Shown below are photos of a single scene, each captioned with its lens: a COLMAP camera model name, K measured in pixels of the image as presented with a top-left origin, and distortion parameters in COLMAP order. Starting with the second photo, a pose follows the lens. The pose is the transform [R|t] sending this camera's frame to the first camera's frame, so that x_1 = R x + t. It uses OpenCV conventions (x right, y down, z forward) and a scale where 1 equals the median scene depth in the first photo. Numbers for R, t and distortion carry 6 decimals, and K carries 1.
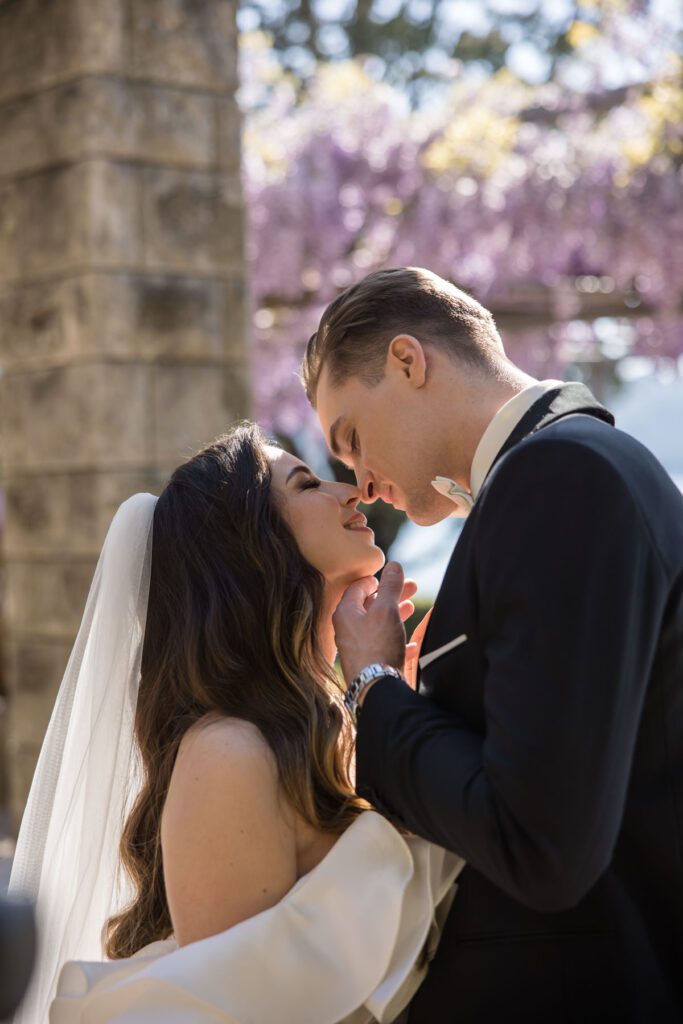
lens RADIAL K [[1798.7, 0, 341.9], [0, 1798.7, 512.5], [0, 0, 1]] dist [0.004812, -0.103410]
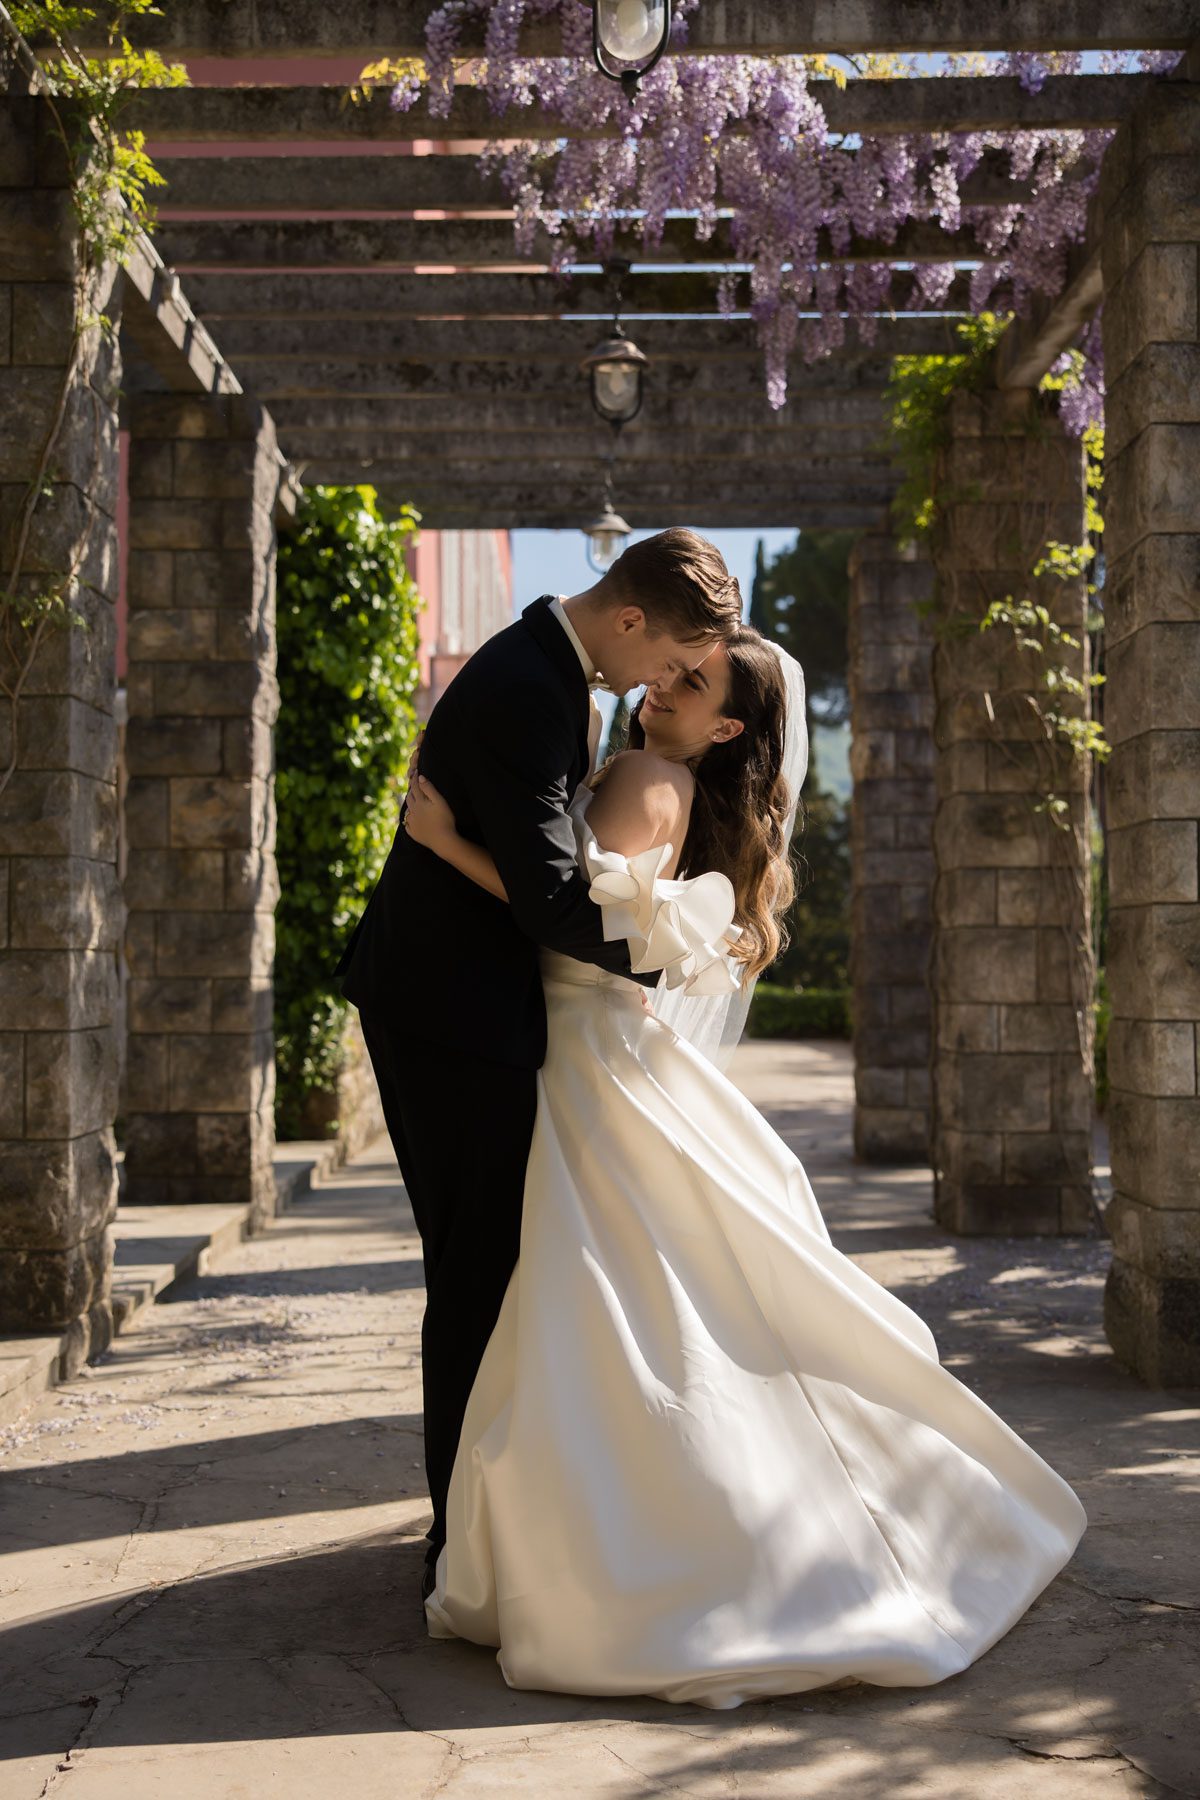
lens RADIAL K [[2118.1, 0, 596.7], [0, 2118.1, 900.9], [0, 0, 1]] dist [0.005172, -0.021129]
pose [[0.762872, 0.014831, -0.646380, 0.296489], [-0.028893, 0.999520, -0.011166, 0.069044], [0.645904, 0.027194, 0.762934, -0.079581]]
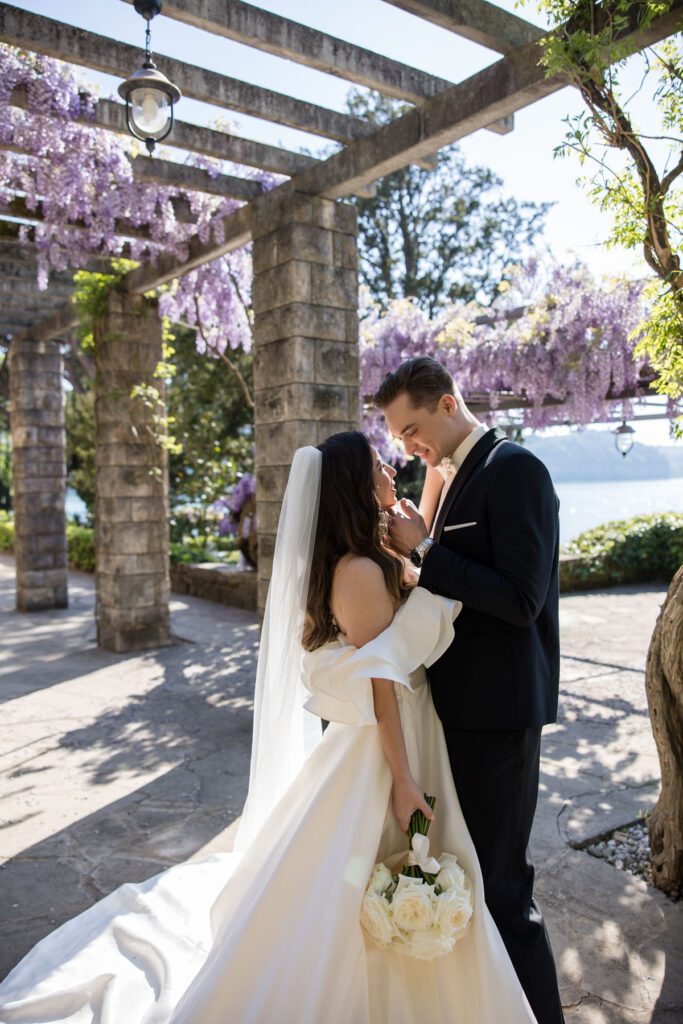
lens RADIAL K [[777.0, 0, 340.8], [0, 777.0, 504.8], [0, 0, 1]] dist [0.000657, 0.001278]
pose [[0.997037, 0.021614, -0.073821, 0.002730], [-0.020505, 0.999666, 0.015743, 0.008334], [0.074137, -0.014183, 0.997147, -0.031758]]
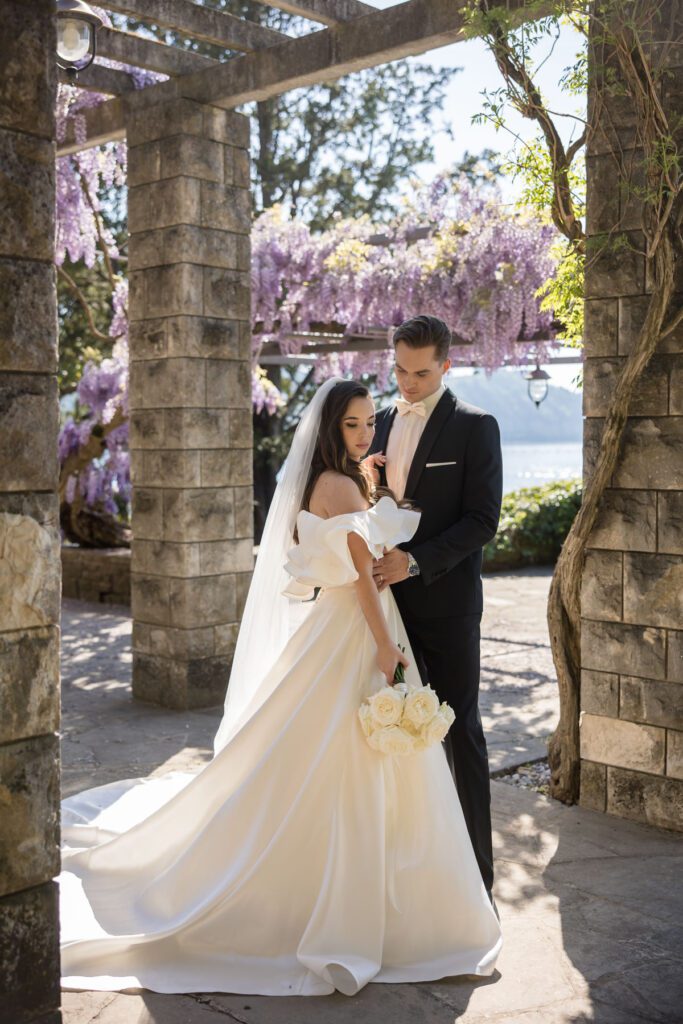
lens RADIAL K [[1205.0, 0, 339.6], [0, 1205.0, 512.5], [0, 0, 1]] dist [0.005172, -0.021129]
pose [[0.993830, 0.027096, 0.107552, -0.074708], [-0.031551, 0.998704, 0.039944, 0.027359], [-0.106331, -0.043091, 0.993397, -0.345653]]
